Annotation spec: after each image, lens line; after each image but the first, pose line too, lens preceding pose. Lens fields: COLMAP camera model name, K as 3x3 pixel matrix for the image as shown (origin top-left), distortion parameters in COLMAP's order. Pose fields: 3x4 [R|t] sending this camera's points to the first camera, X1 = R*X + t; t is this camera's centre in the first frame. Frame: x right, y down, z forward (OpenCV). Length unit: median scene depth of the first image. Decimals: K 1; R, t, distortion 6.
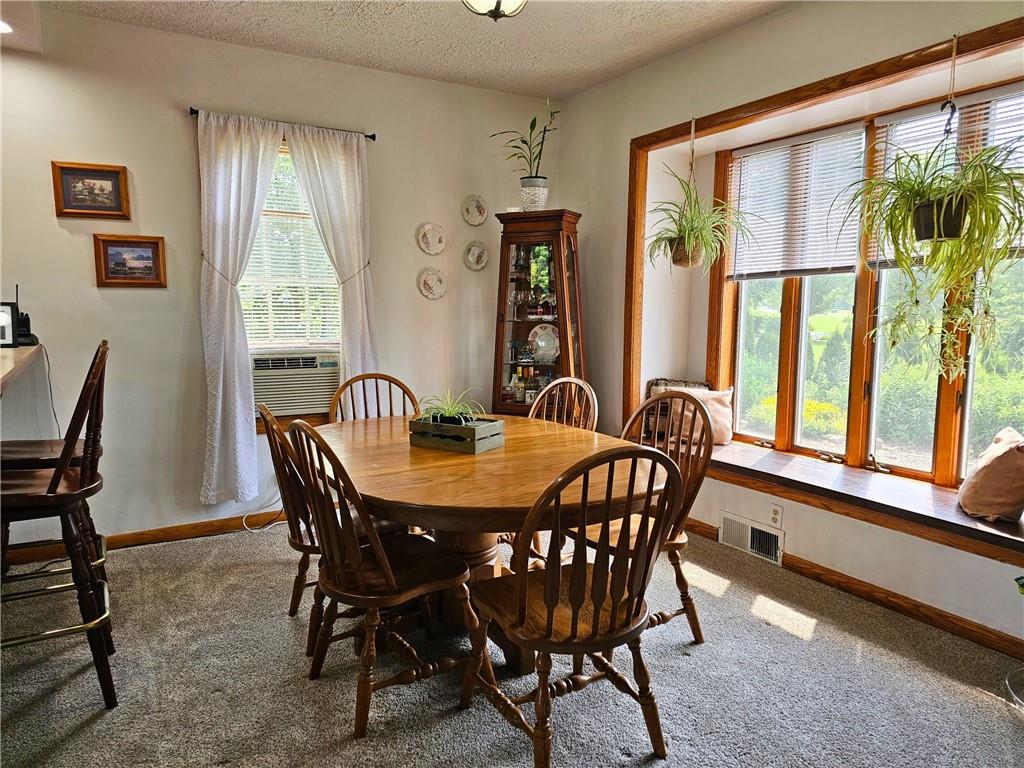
lens RADIAL K [[677.0, 0, 512.0], [0, 677.0, 384.0], [0, 0, 1]] dist [0.059381, -0.048111]
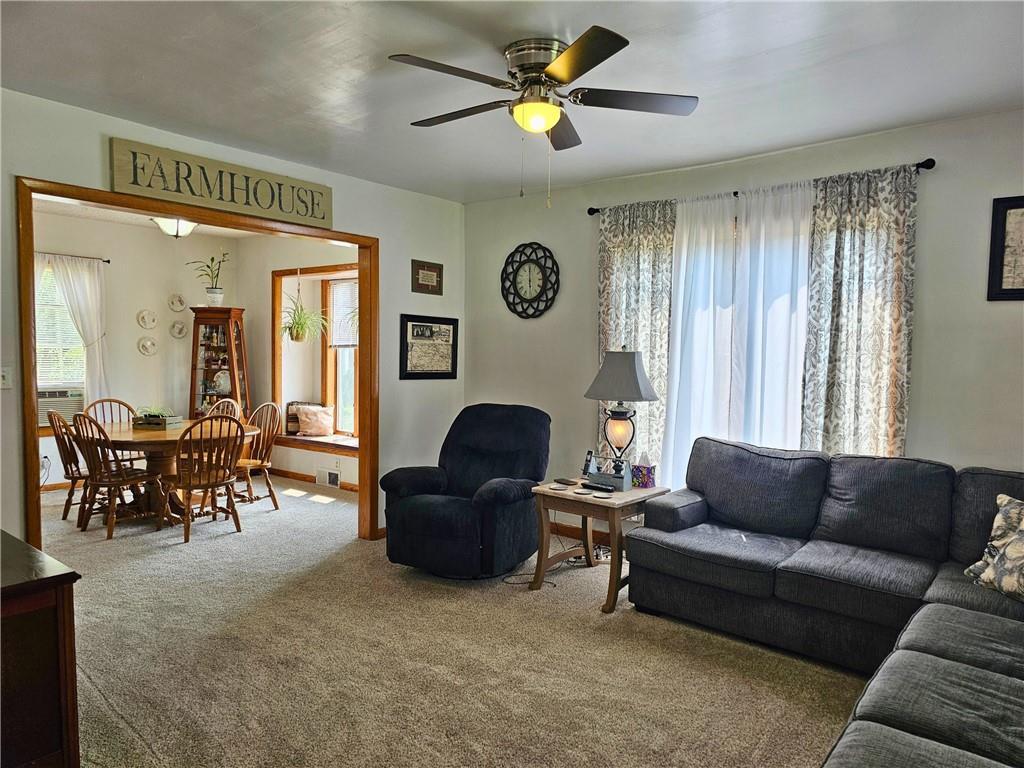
lens RADIAL K [[677.0, 0, 512.0], [0, 677.0, 384.0], [0, 0, 1]] dist [0.059381, -0.048111]
pose [[0.936476, -0.006134, 0.350679, 0.132210], [0.028414, 0.997887, -0.058424, 0.069402], [-0.349580, 0.064677, 0.934672, -0.905859]]
